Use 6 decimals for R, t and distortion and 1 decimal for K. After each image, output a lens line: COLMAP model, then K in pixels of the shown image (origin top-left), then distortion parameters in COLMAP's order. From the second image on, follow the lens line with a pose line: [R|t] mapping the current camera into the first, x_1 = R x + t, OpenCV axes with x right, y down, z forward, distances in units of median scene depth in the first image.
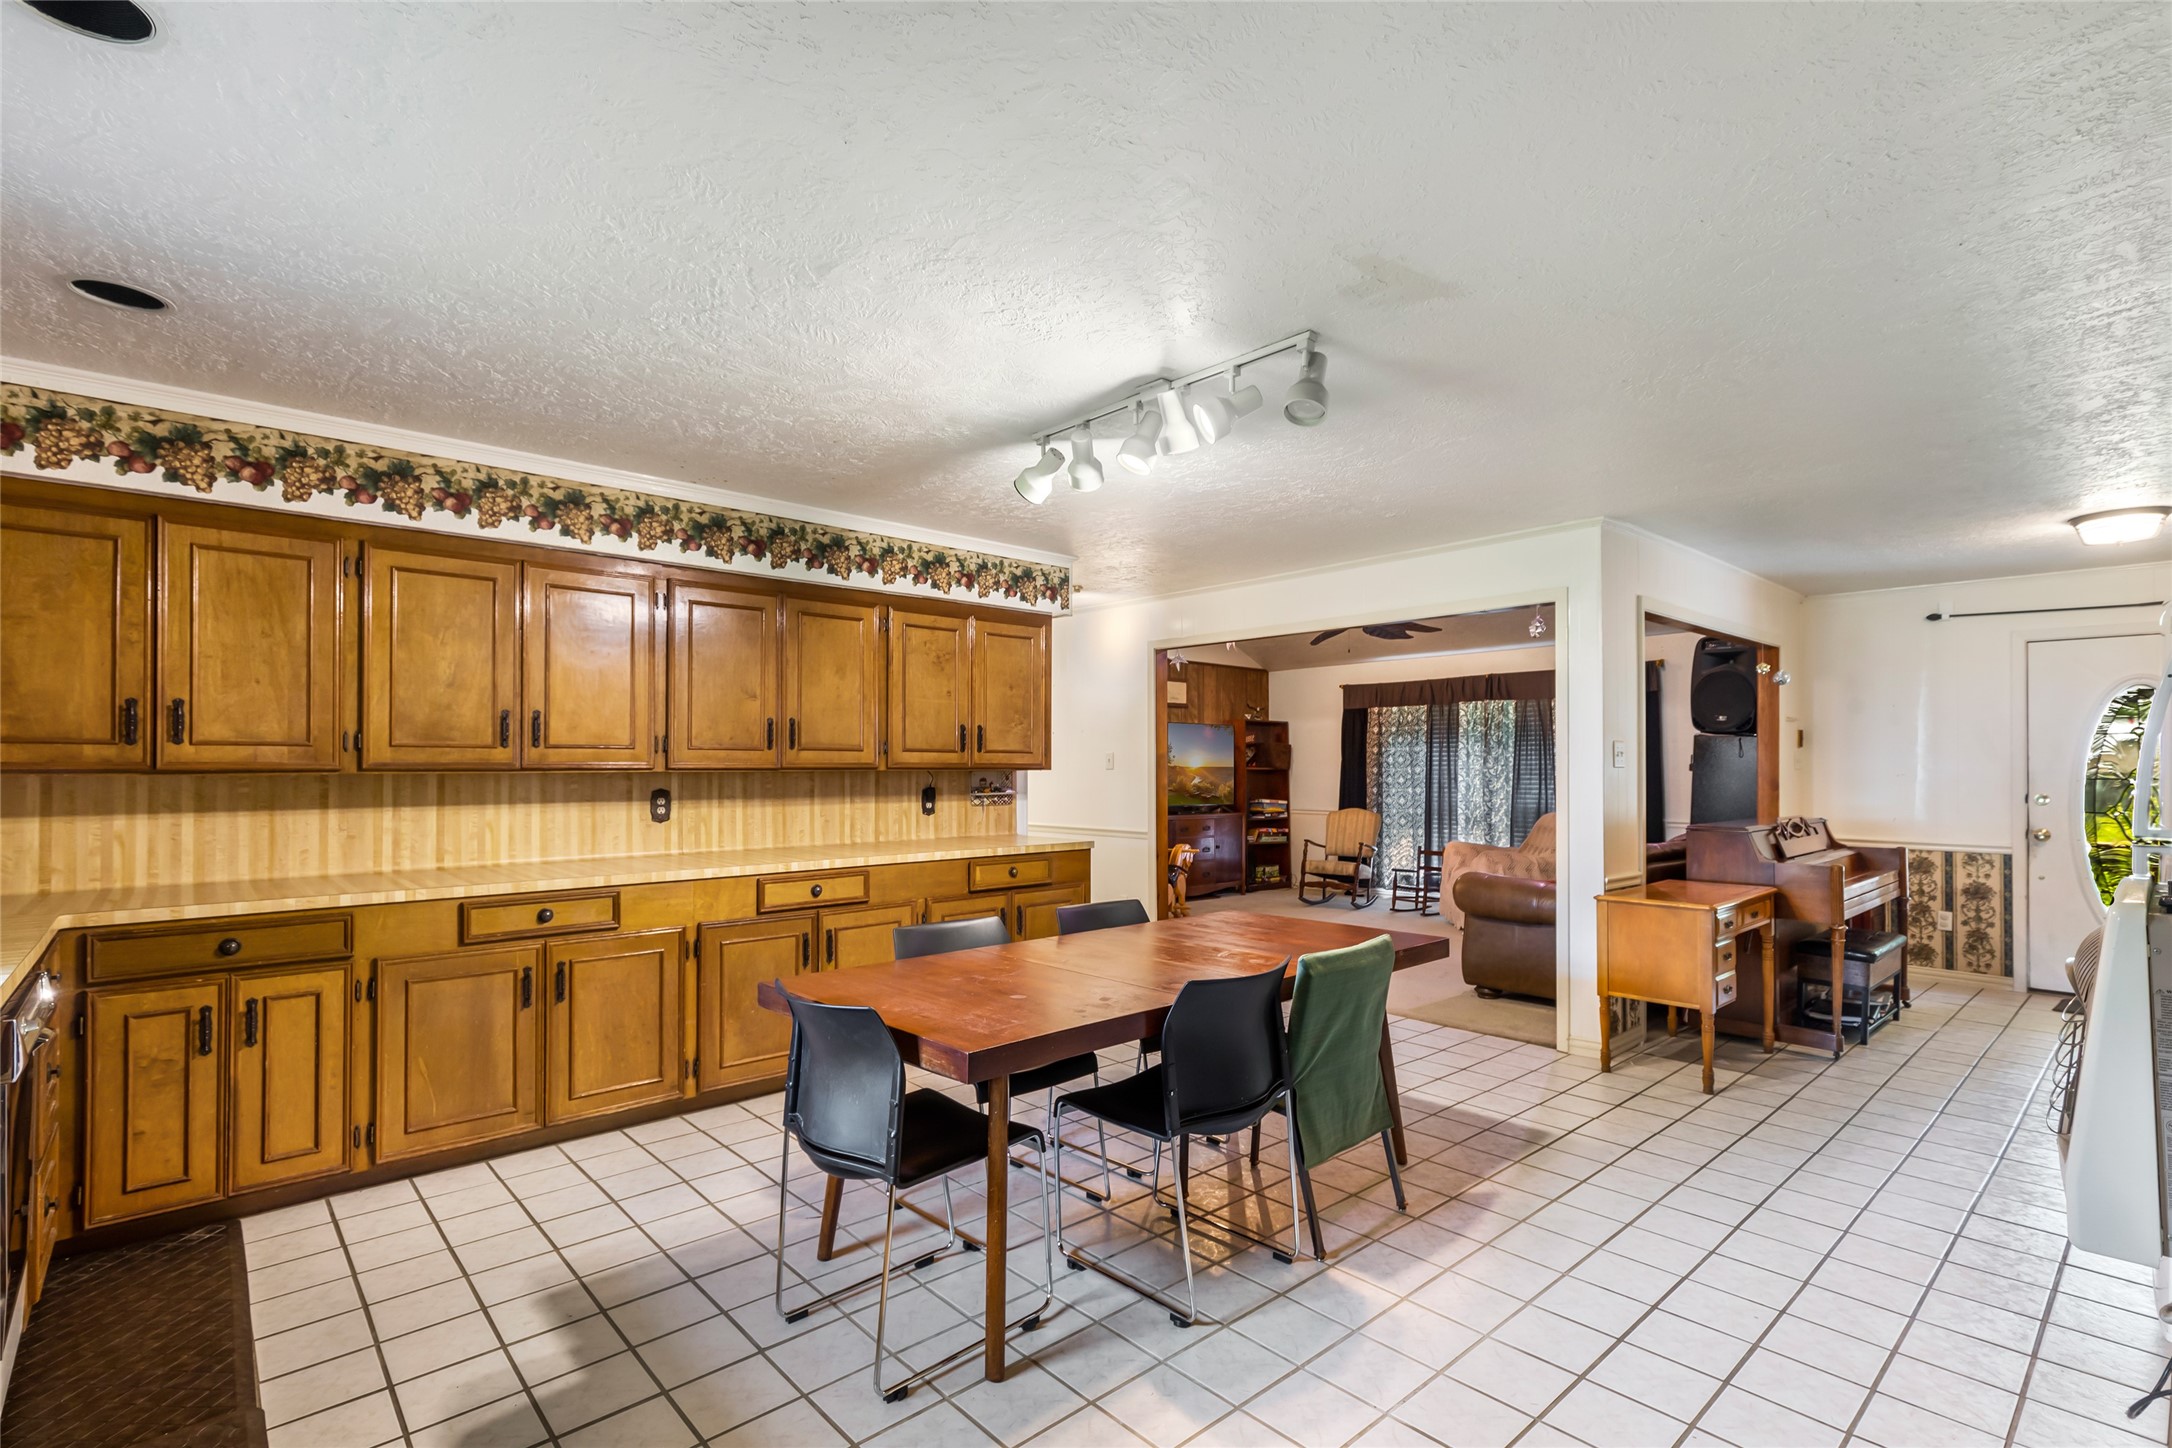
lens RADIAL K [[986.3, 0, 1070.7], [0, 986.3, 763.5], [0, 0, 1]] dist [-0.006084, -0.000444]
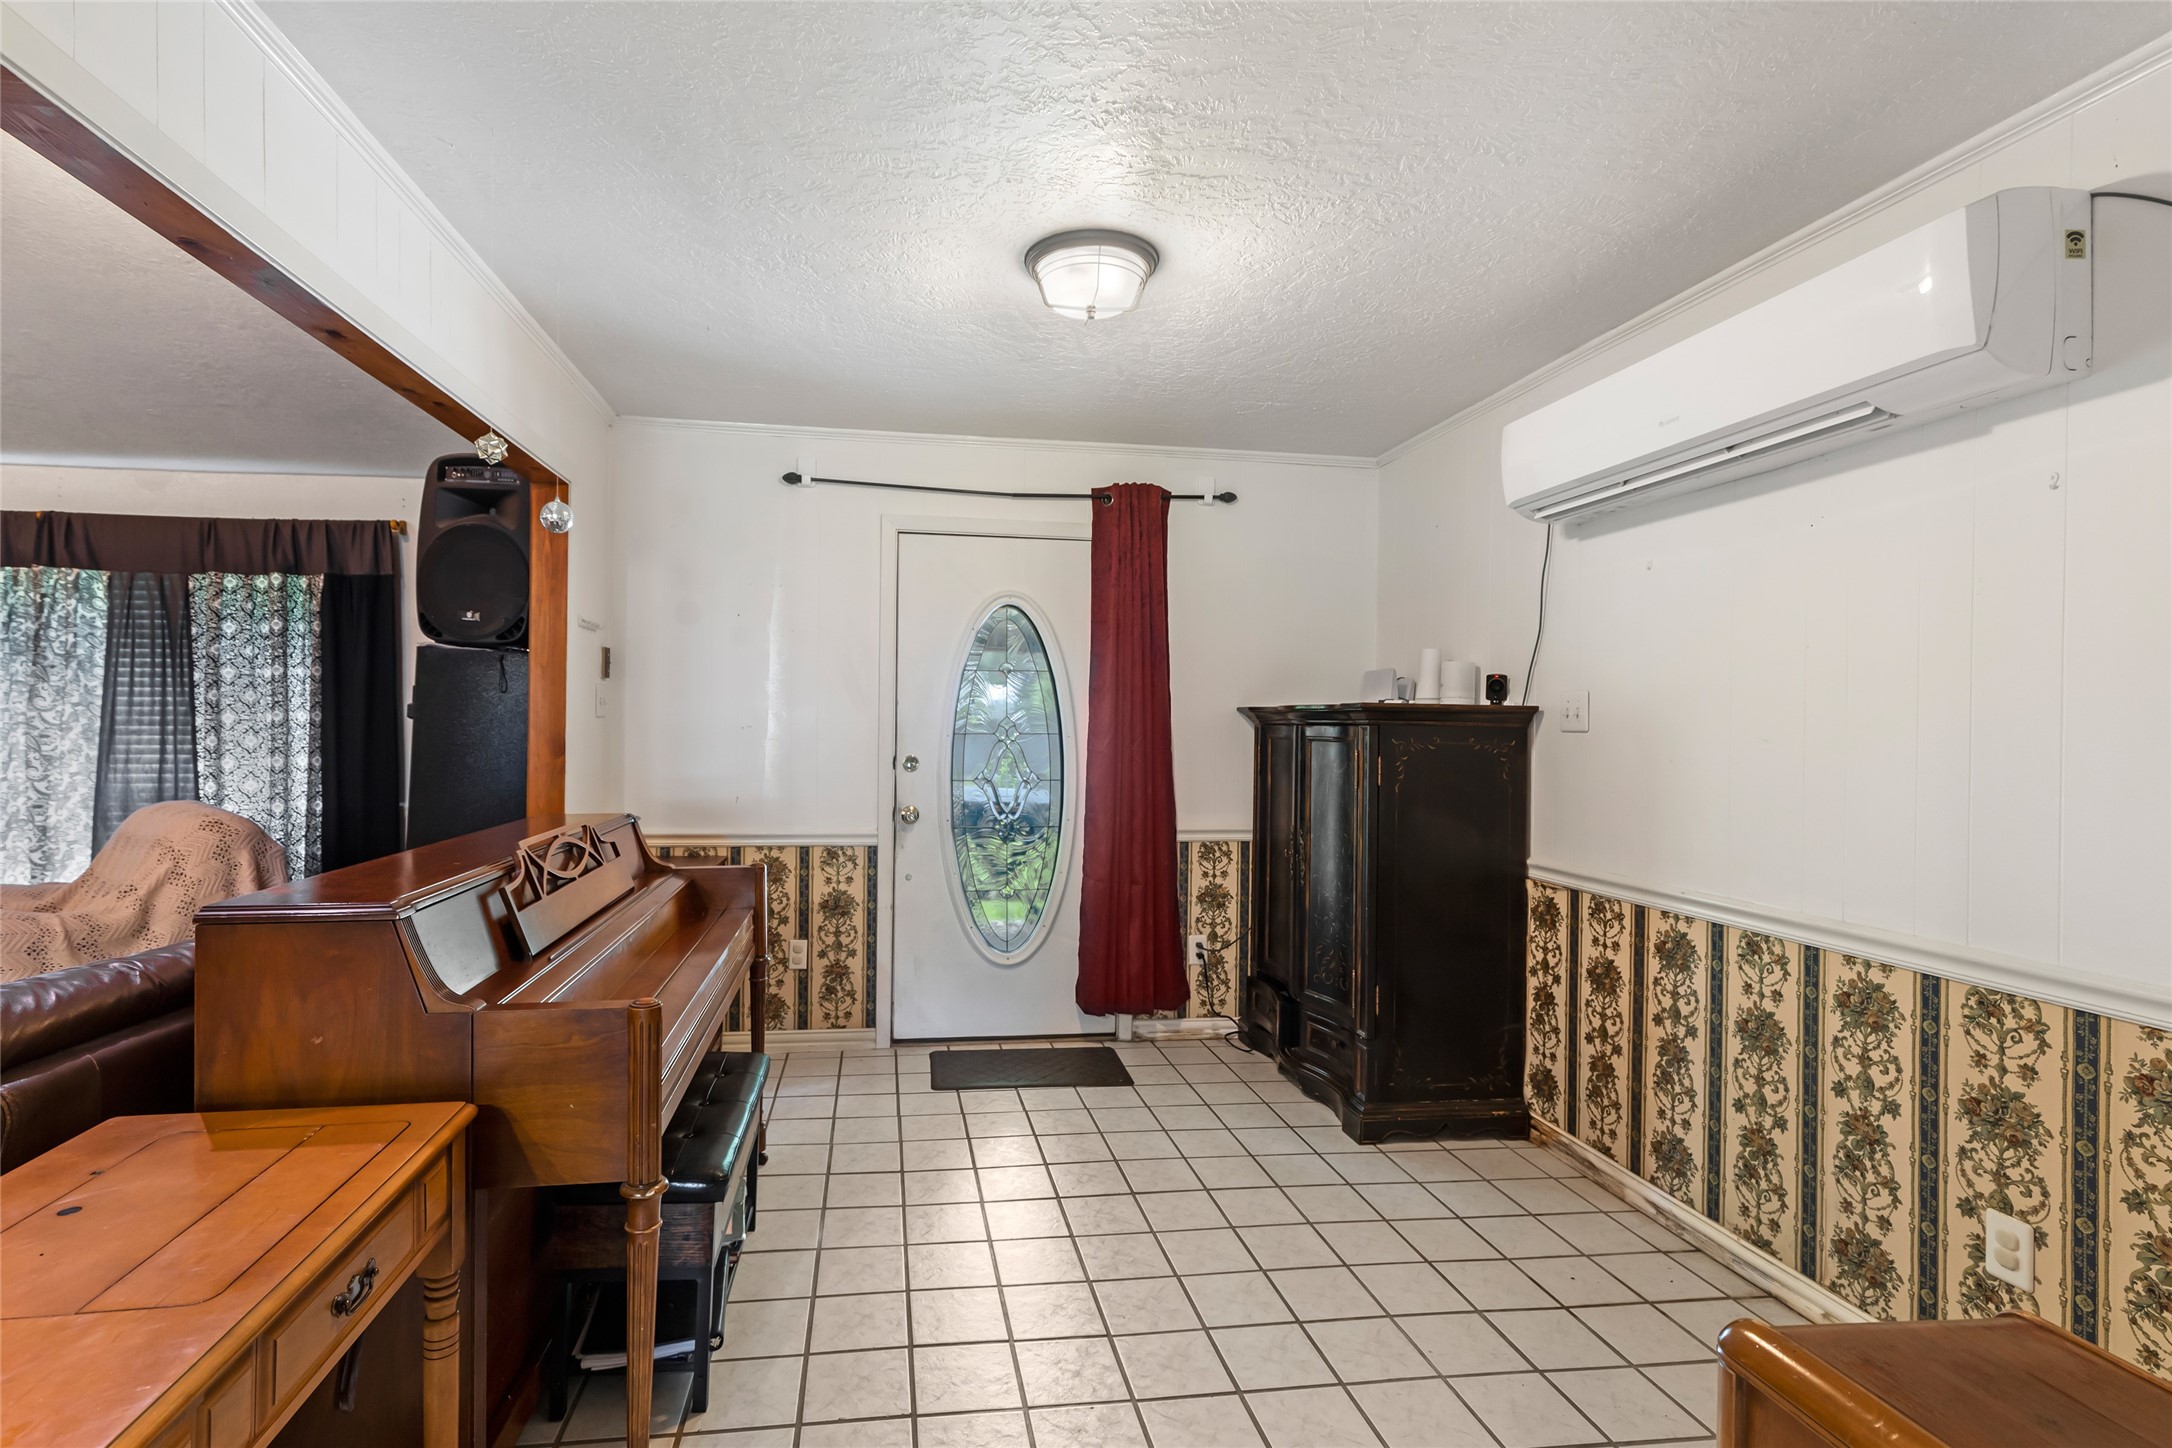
lens RADIAL K [[986.3, 0, 1034.2], [0, 986.3, 718.4], [0, 0, 1]] dist [-0.006084, -0.000444]
pose [[0.523781, 0.009260, 0.851803, 0.422983], [-0.014406, 0.999894, -0.002011, 0.005002], [-0.851731, -0.011218, 0.523859, 0.534591]]
